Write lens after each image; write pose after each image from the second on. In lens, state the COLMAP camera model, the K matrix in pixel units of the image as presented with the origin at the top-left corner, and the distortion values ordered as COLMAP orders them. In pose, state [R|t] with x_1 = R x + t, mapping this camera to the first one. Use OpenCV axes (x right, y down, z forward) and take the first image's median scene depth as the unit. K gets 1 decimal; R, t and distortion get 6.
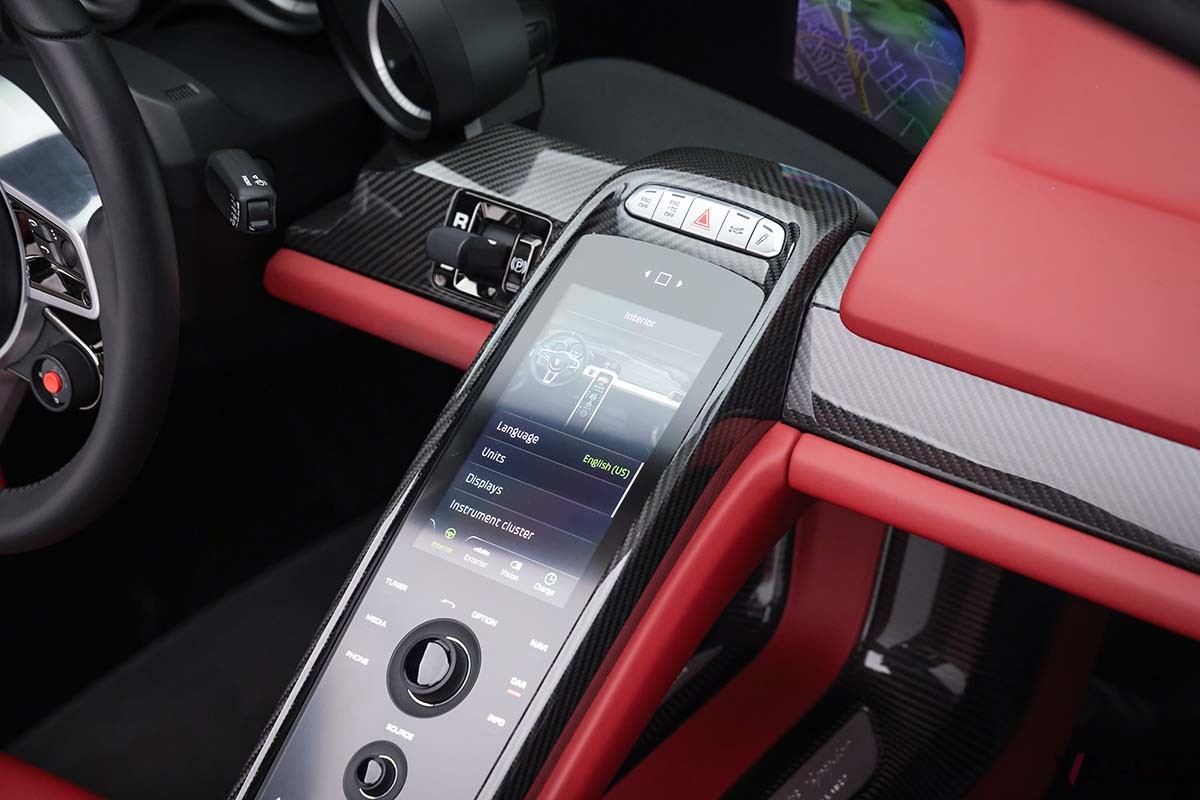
lens RADIAL K [[3061.7, 0, 600.0], [0, 3061.7, 400.0], [0, 0, 1]] dist [0.455012, 0.321248]
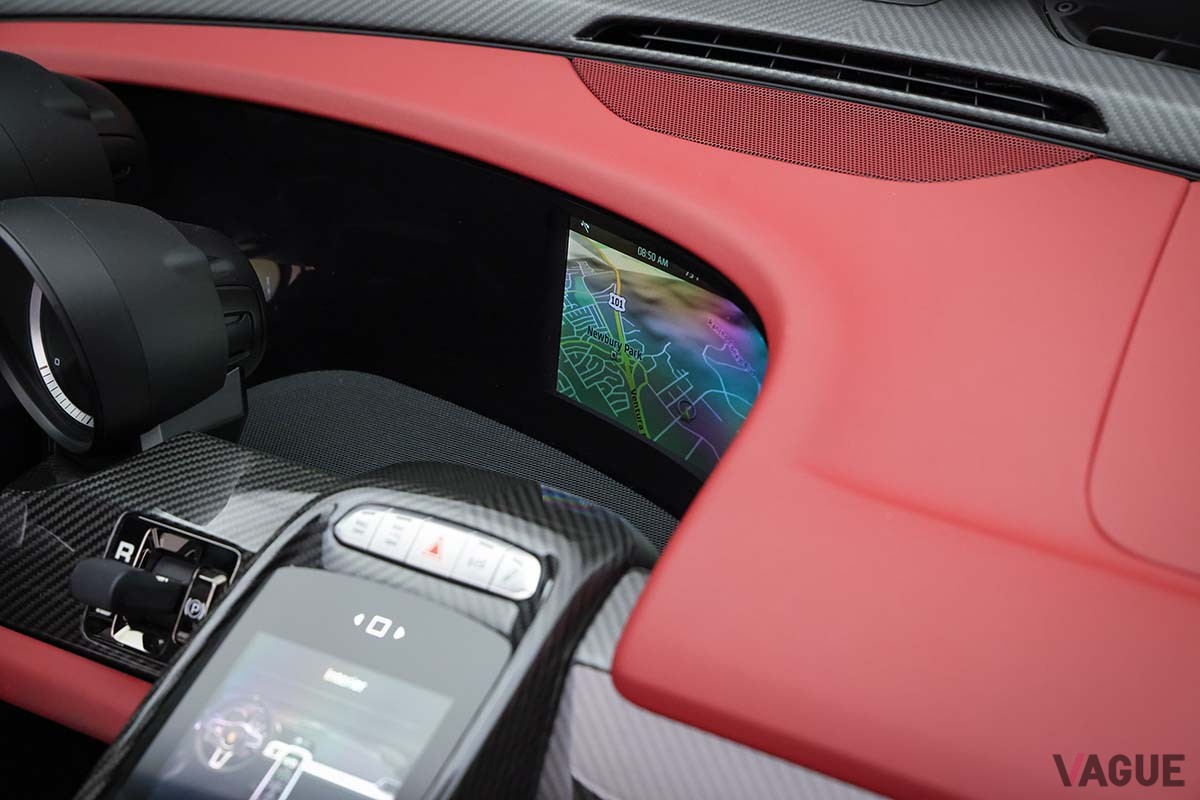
lens RADIAL K [[2538.7, 0, 600.0], [0, 2538.7, 400.0], [0, 0, 1]] dist [0.260723, 0.256902]
pose [[0.997101, 0.021661, 0.072943, 0.026738], [-0.011152, 0.989874, -0.141510, -0.006110], [-0.075269, 0.140287, 0.987246, 0.351648]]
